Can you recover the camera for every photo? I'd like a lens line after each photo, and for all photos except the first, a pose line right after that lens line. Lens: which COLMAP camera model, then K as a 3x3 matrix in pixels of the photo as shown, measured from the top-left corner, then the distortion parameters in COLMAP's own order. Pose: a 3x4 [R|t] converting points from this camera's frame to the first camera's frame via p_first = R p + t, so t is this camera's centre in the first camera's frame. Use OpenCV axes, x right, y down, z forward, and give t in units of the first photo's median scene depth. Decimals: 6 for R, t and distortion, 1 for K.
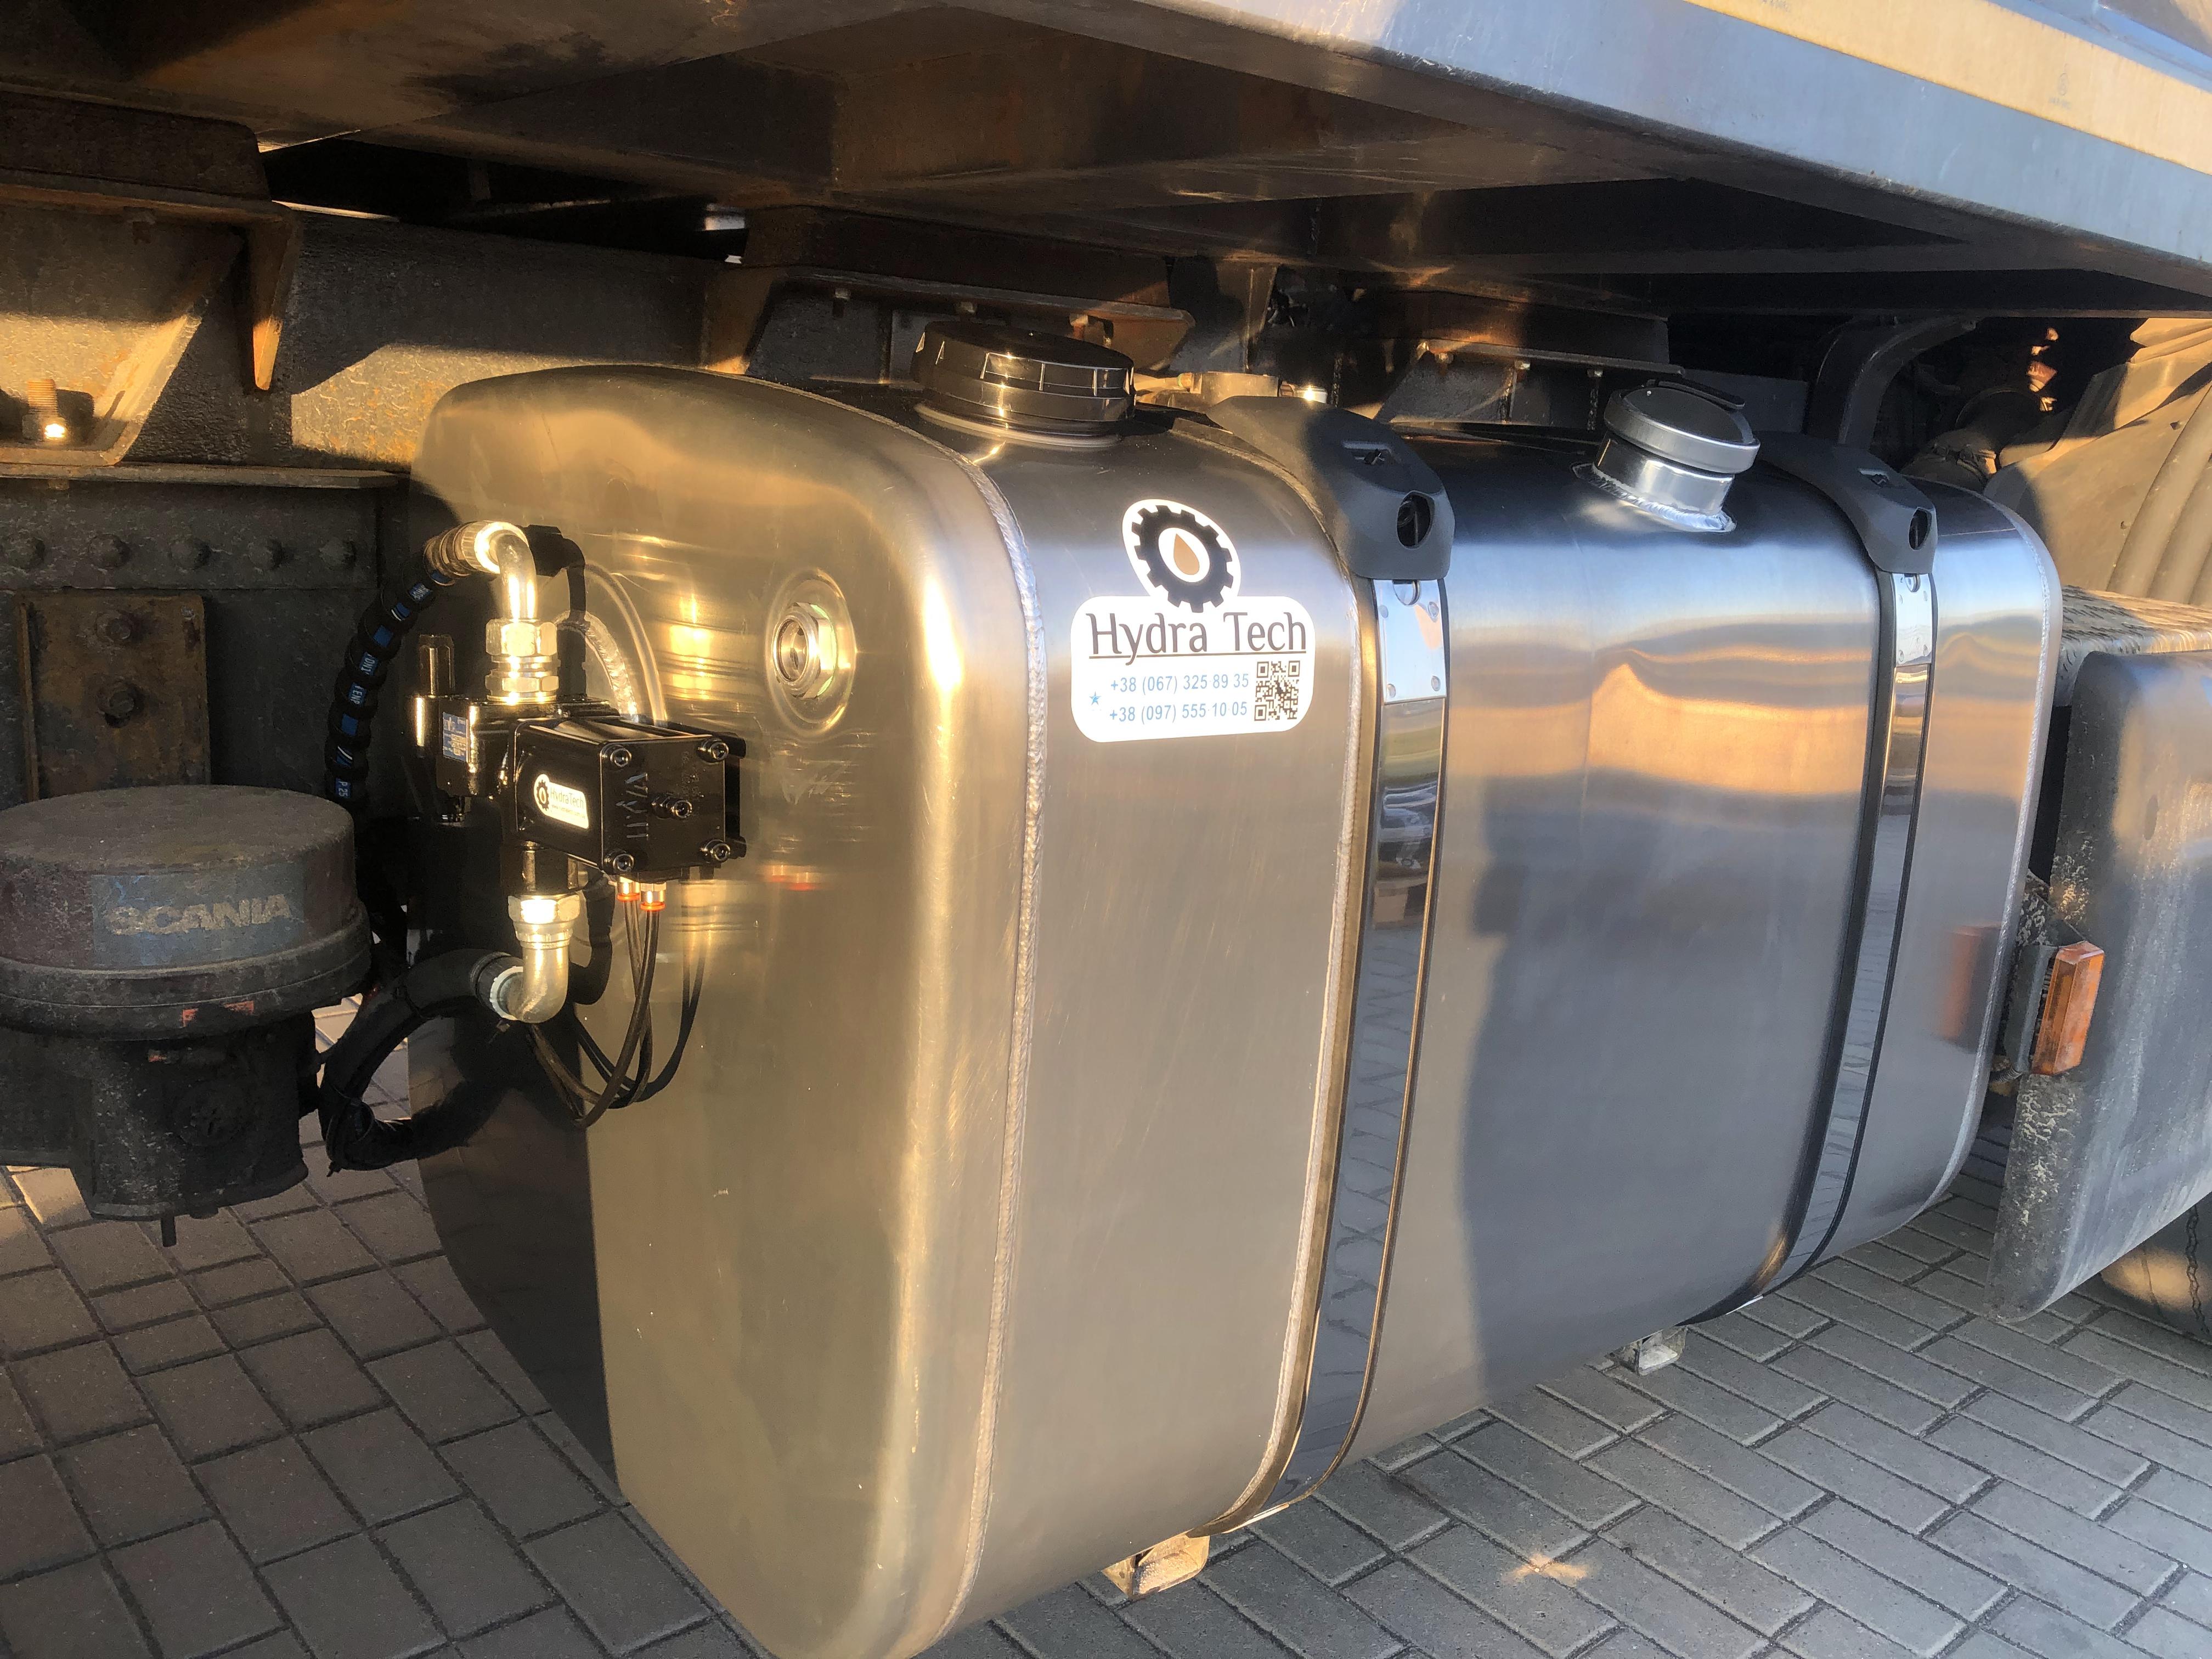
lens RADIAL K [[1837.1, 0, 1107.2], [0, 1837.1, 831.6], [0, 0, 1]] dist [0.063545, 0.004637]
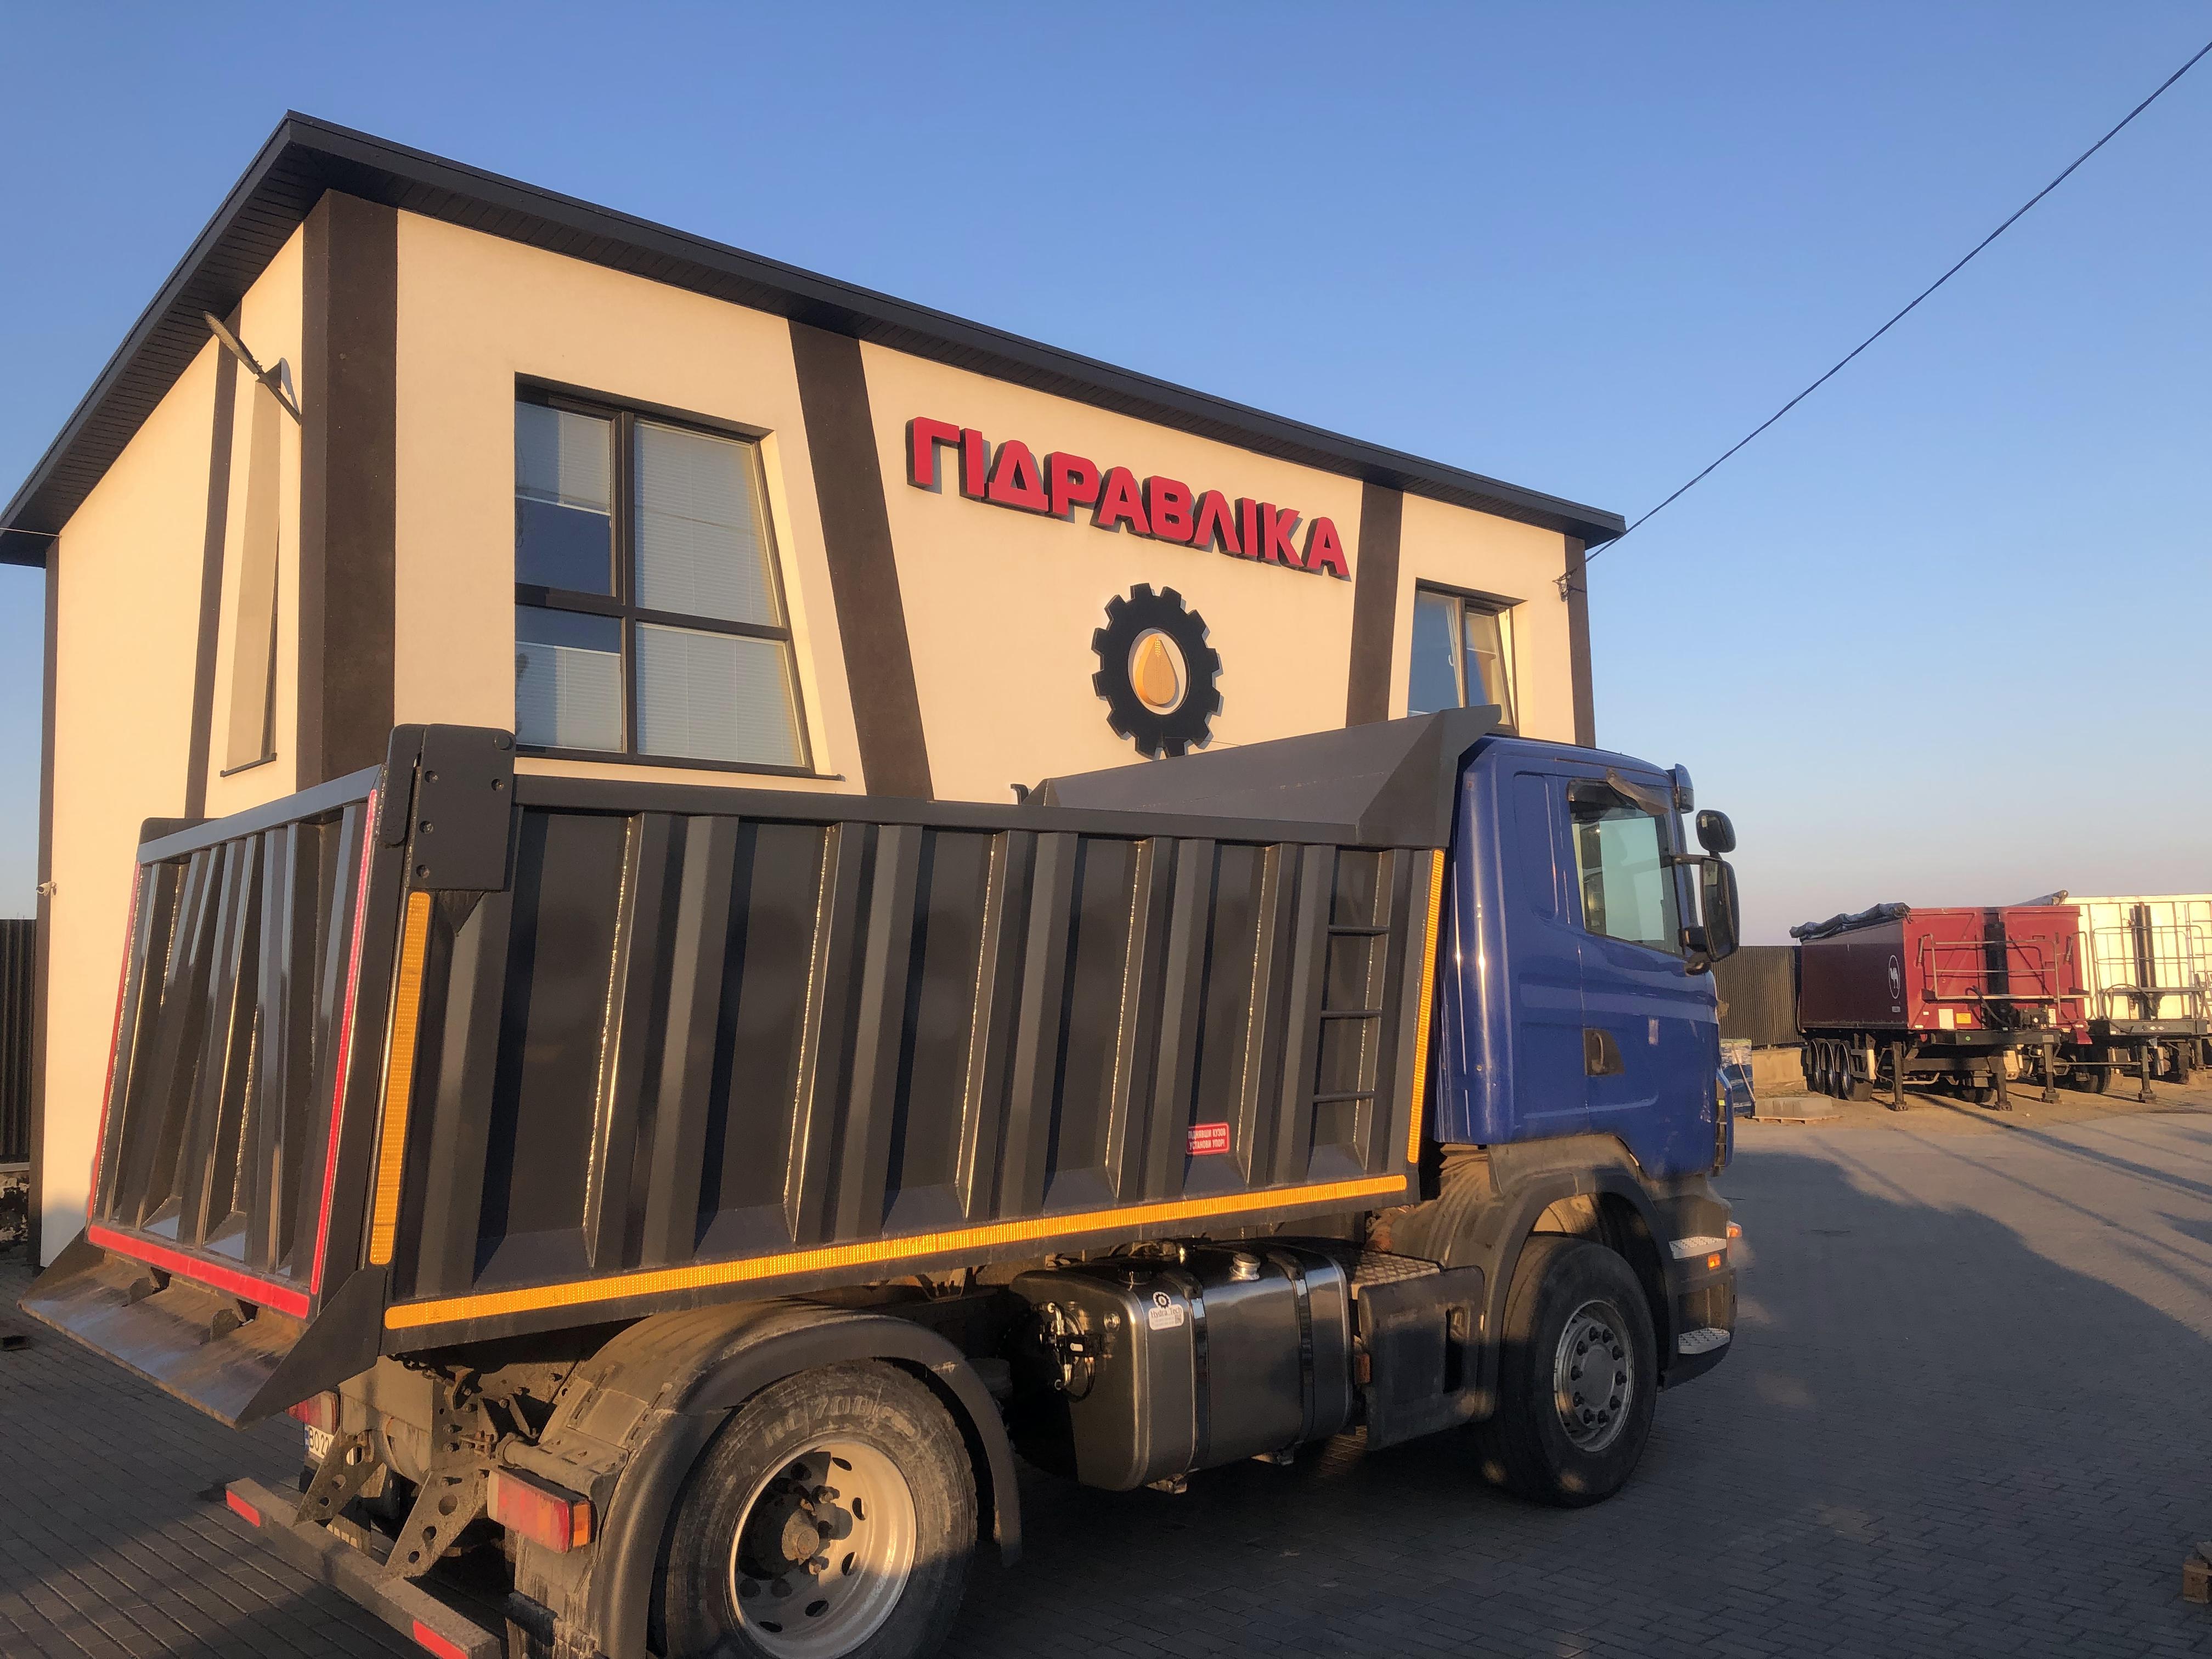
lens RADIAL K [[1837.1, 0, 1113.7], [0, 1837.1, 826.6], [0, 0, 1]] dist [0.063545, 0.004637]
pose [[0.993902, -0.091014, 0.062246, -0.389204], [0.106087, 0.943218, -0.314779, 0.317436], [-0.030062, 0.319463, 0.947122, -5.823543]]
